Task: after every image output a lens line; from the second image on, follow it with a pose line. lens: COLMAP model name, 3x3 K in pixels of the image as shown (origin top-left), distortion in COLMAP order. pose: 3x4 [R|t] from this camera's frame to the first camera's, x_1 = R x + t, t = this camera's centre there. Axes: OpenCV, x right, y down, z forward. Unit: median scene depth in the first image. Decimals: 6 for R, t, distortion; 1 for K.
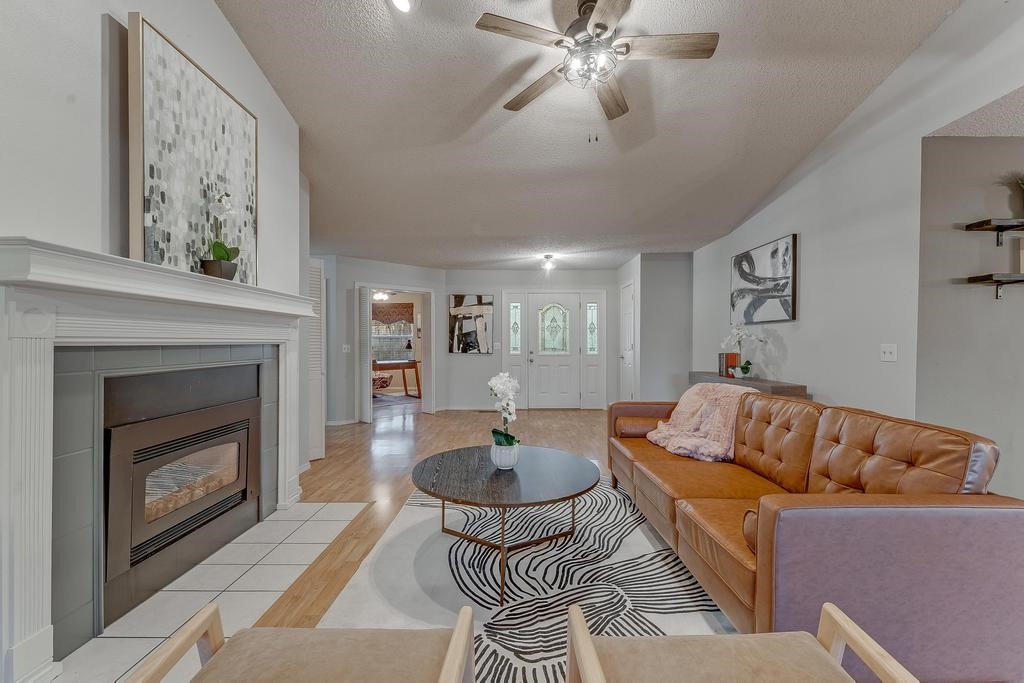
lens RADIAL K [[410.6, 0, 511.5], [0, 410.6, 346.5], [0, 0, 1]] dist [-0.000591, 0.000439]
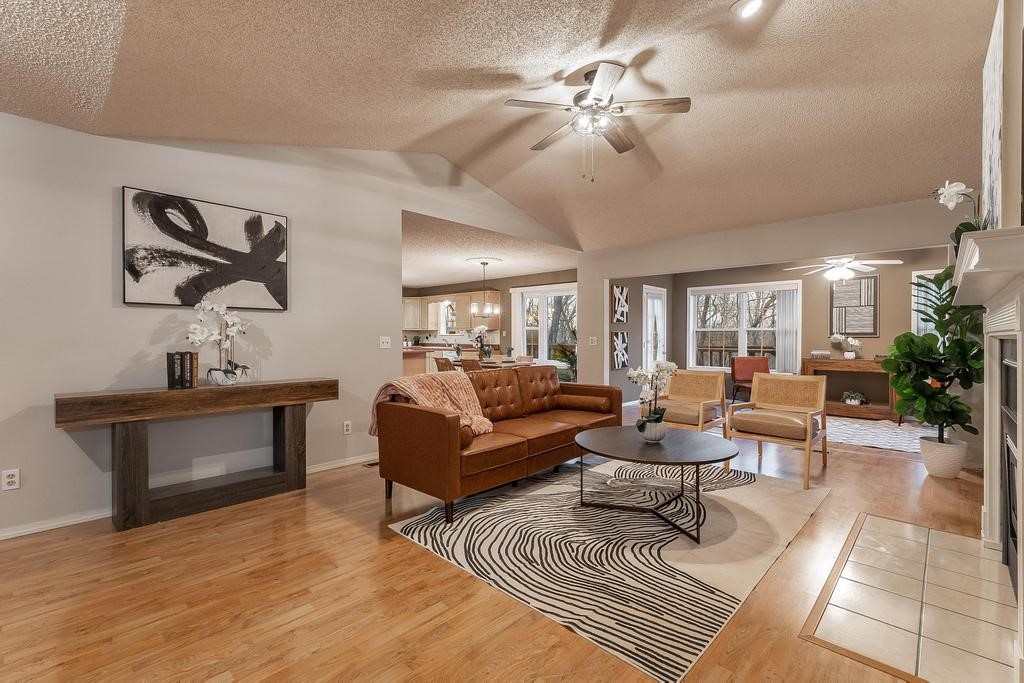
lens RADIAL K [[450.4, 0, 511.7], [0, 450.4, 342.3], [0, 0, 1]] dist [0.000479, 0.000271]
pose [[-0.731307, -0.010702, 0.681964, -0.558801], [0.003093, 0.999815, 0.019007, -0.015922], [-0.682041, 0.016009, -0.731139, 2.073678]]
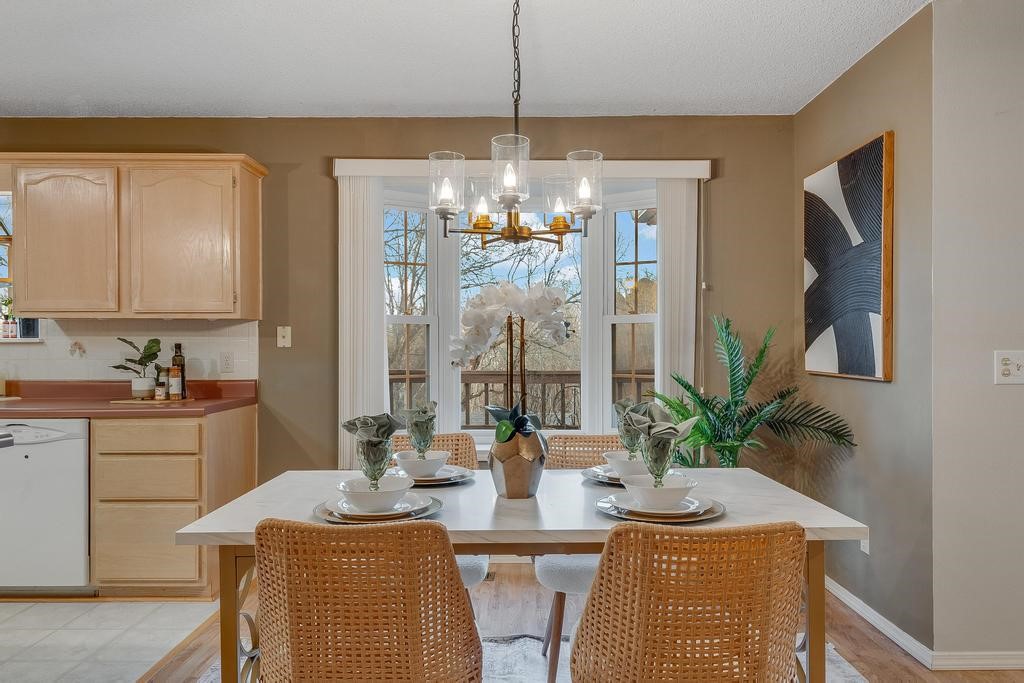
lens RADIAL K [[693.5, 0, 510.0], [0, 693.5, 346.0], [0, 0, 1]] dist [0.000020, 0.008379]
pose [[-0.999999, -0.000209, 0.001530, 1.680482], [-0.000201, 0.999987, 0.005164, -0.004985], [-0.001531, 0.005164, -0.999985, 0.781620]]
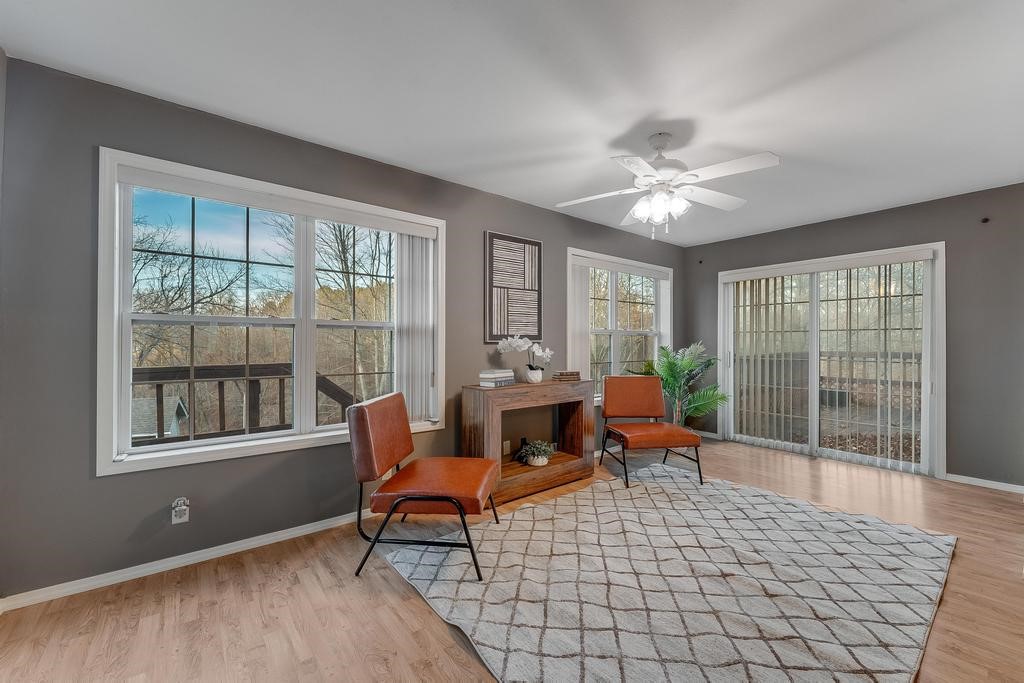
lens RADIAL K [[410.6, 0, 518.2], [0, 410.6, 339.9], [0, 0, 1]] dist [-0.000591, 0.000439]
pose [[-0.768377, -0.008203, -0.639944, 0.721328], [-0.006594, 0.999966, -0.004900, 0.007186], [0.639963, 0.000455, -0.768406, -0.291681]]
